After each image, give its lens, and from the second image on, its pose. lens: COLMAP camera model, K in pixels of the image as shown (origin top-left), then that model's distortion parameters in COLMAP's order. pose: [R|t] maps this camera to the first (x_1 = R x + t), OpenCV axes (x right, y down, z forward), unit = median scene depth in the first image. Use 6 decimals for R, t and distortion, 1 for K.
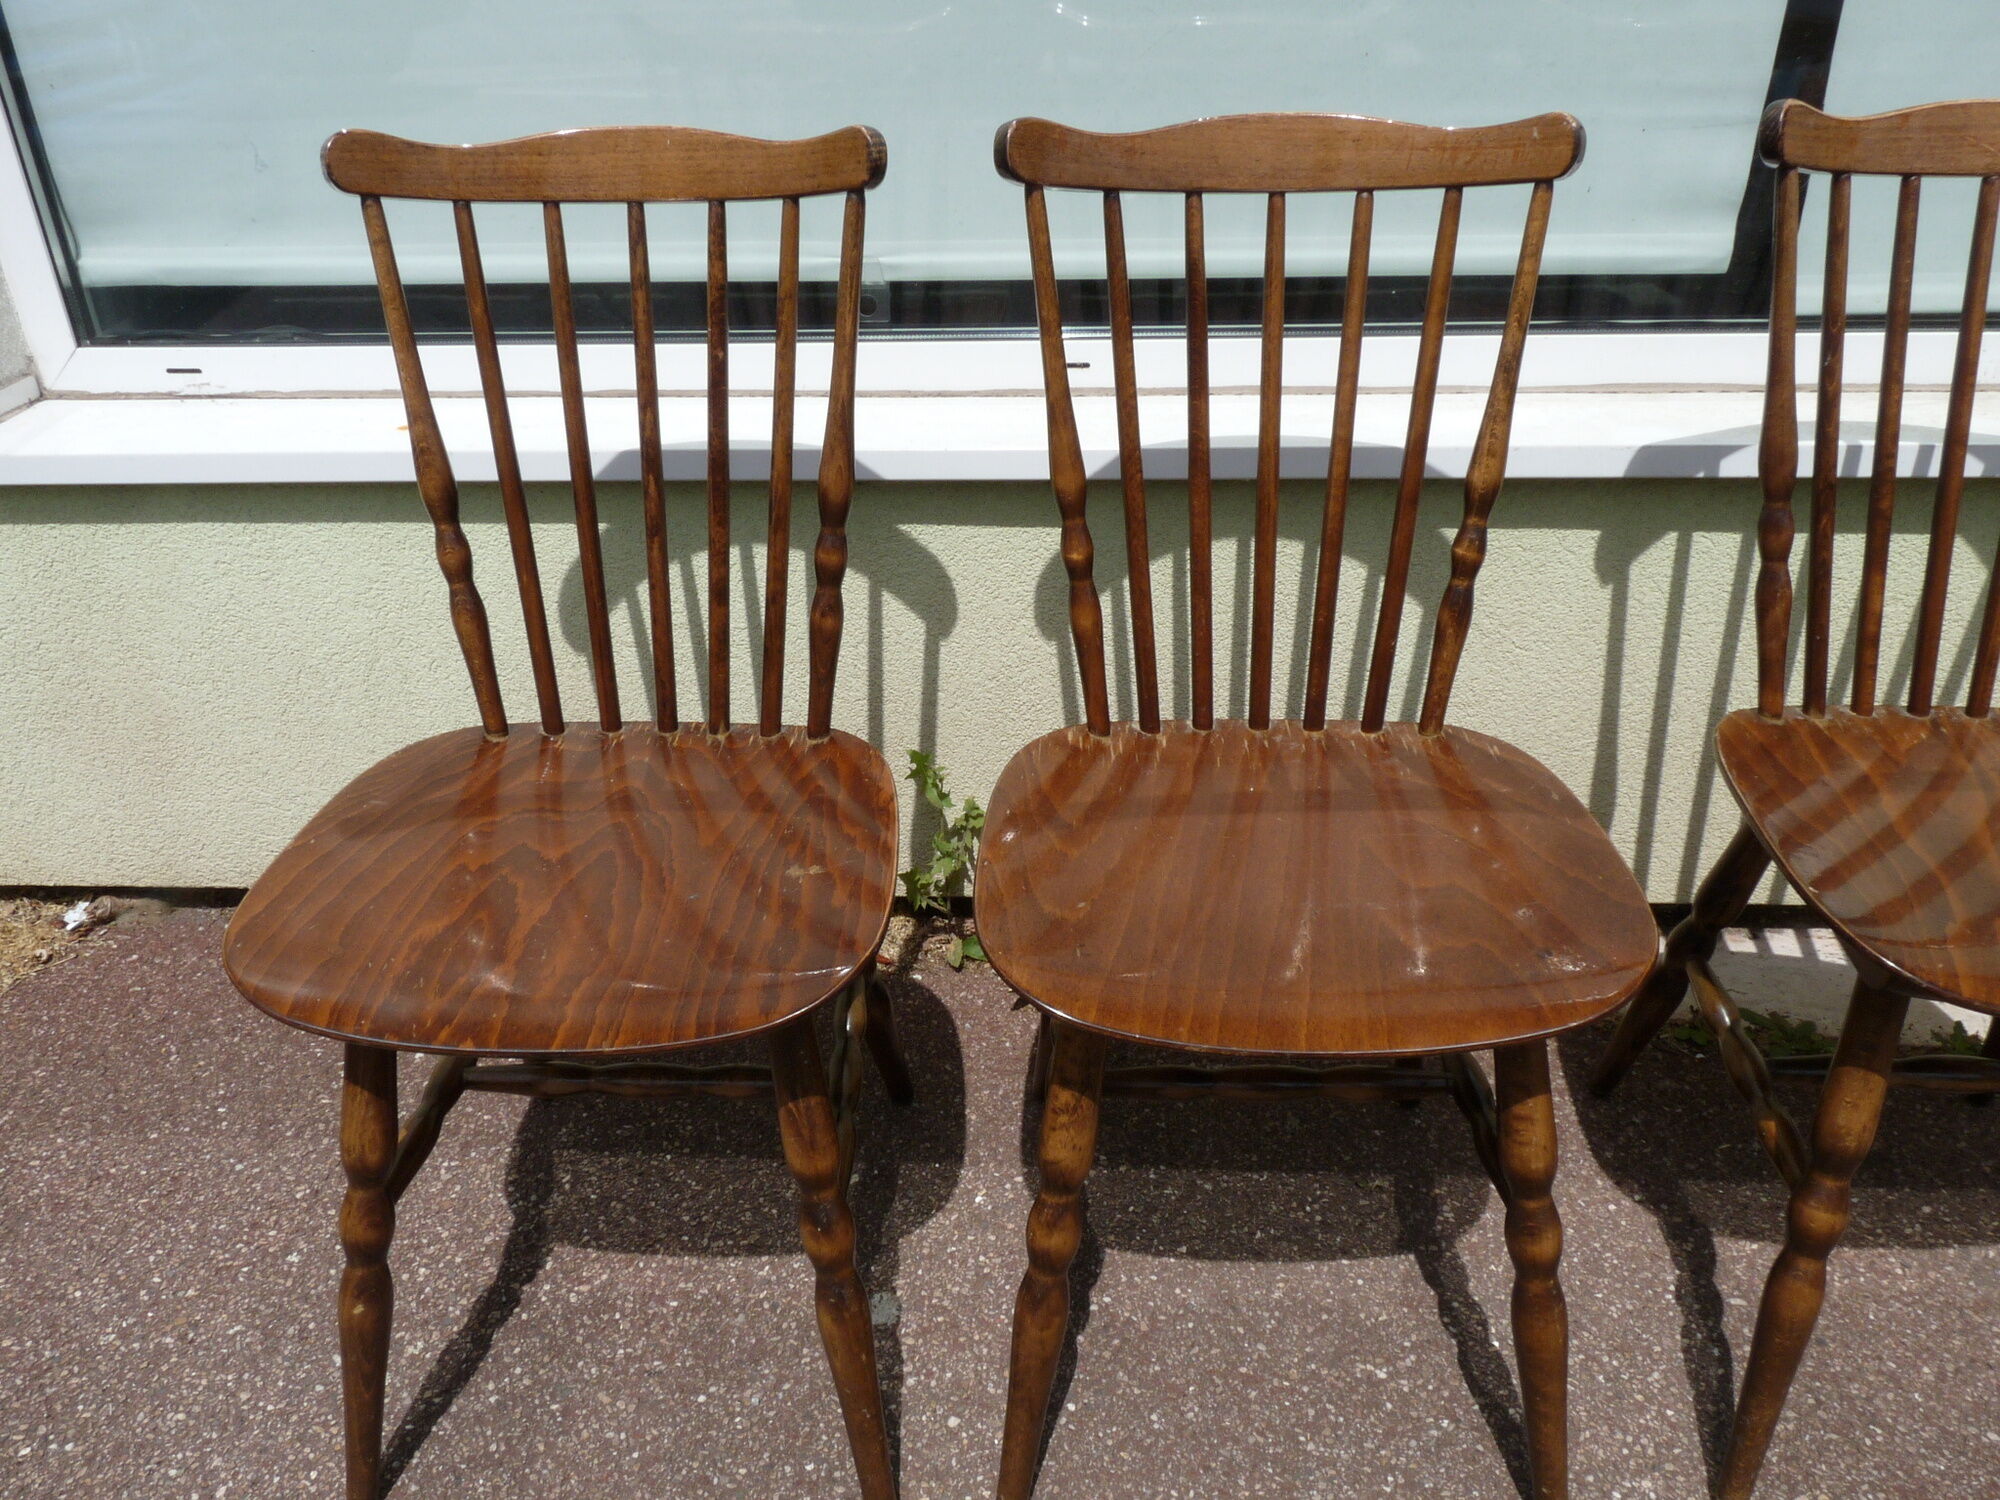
lens RADIAL K [[1601.5, 0, 990.1], [0, 1601.5, 753.9], [0, 0, 1]] dist [-0.014795, -0.015649]
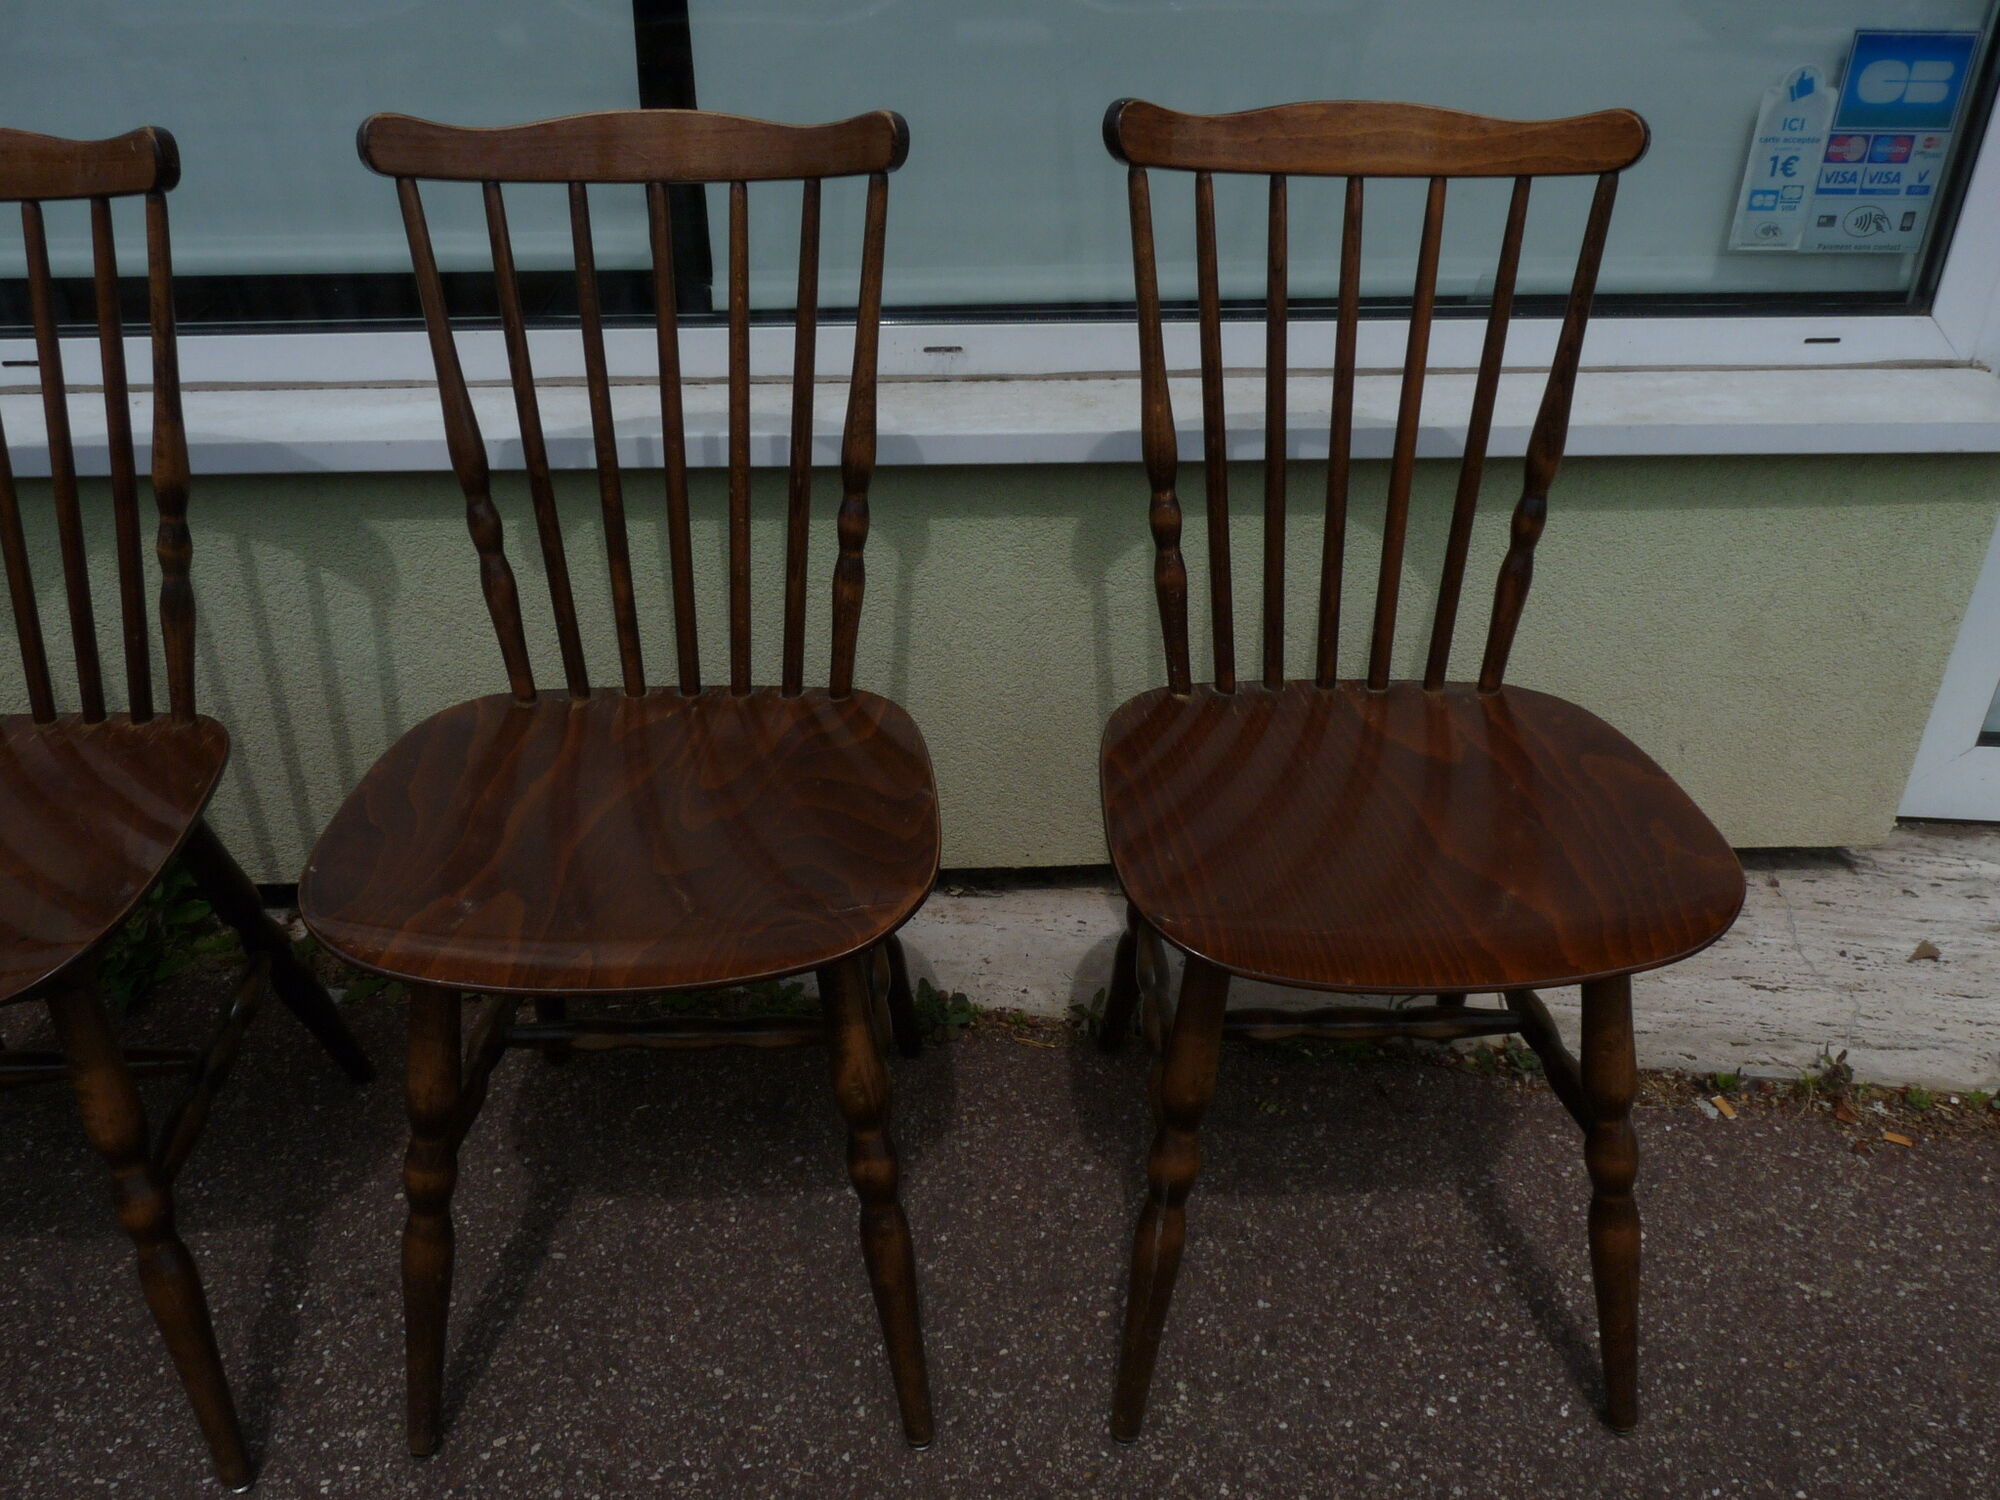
lens RADIAL K [[1601.5, 0, 993.6], [0, 1601.5, 756.5], [0, 0, 1]] dist [-0.014795, -0.015649]
pose [[0.994208, -0.026064, 0.104269, 0.644496], [0.024414, 0.999556, 0.017075, 0.003242], [-0.104667, -0.014430, 0.994403, -0.075209]]
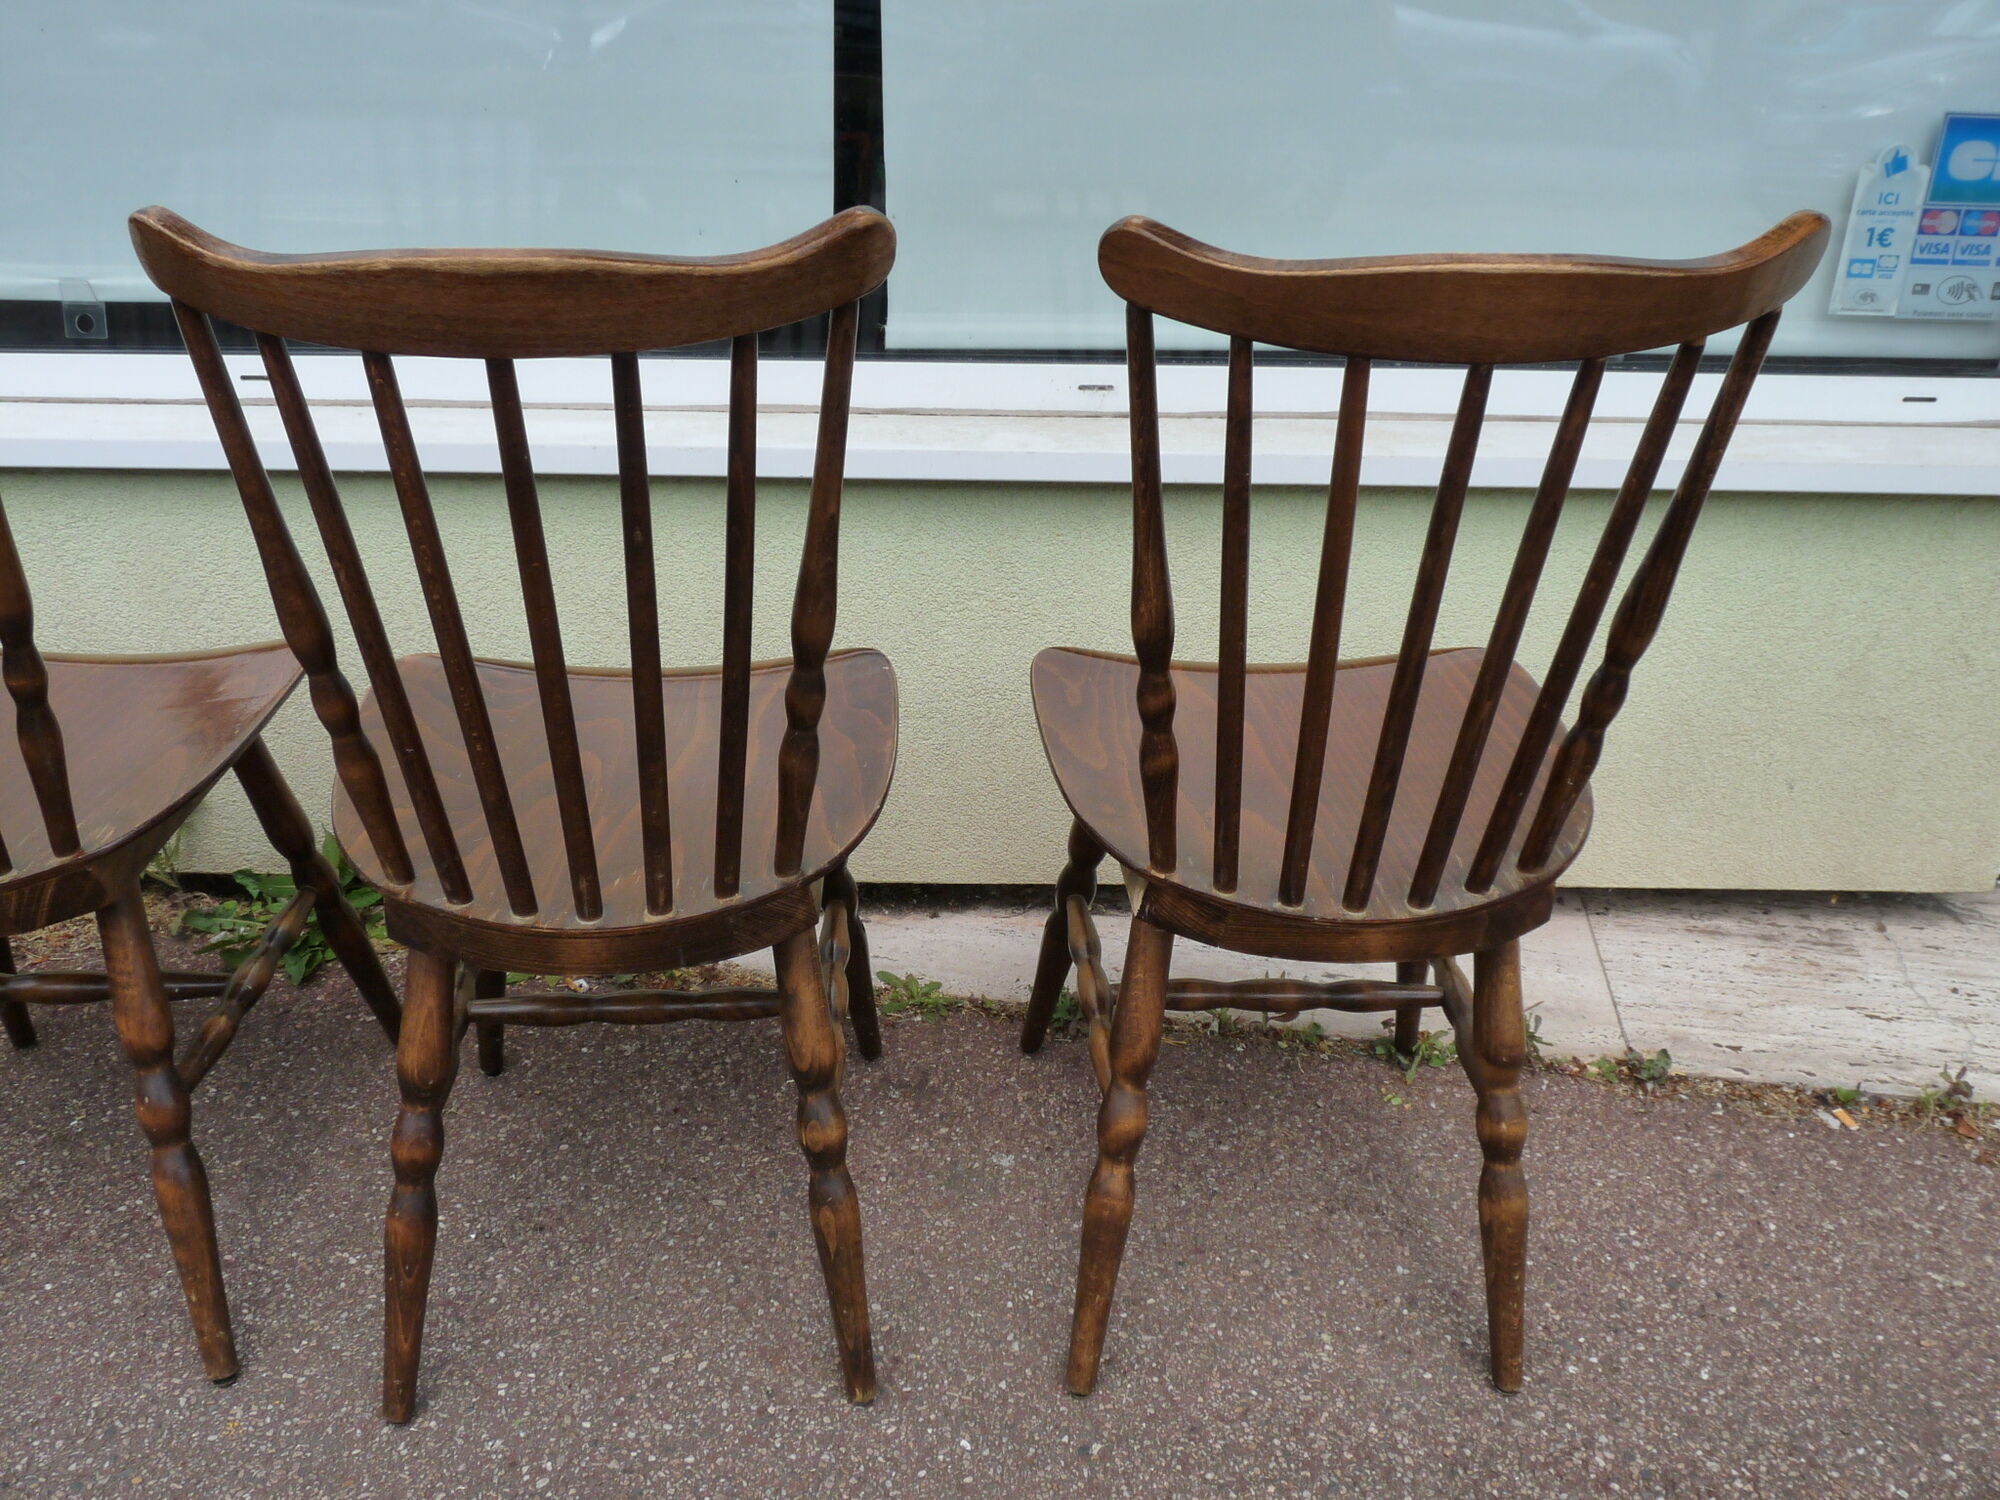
lens RADIAL K [[1601.5, 0, 991.4], [0, 1601.5, 754.4], [0, 0, 1]] dist [-0.014795, -0.015649]
pose [[0.997306, 0.013912, 0.072028, 0.565235], [-0.007358, 0.995873, -0.090464, 0.133309], [-0.072990, 0.089691, 0.993292, -0.133011]]
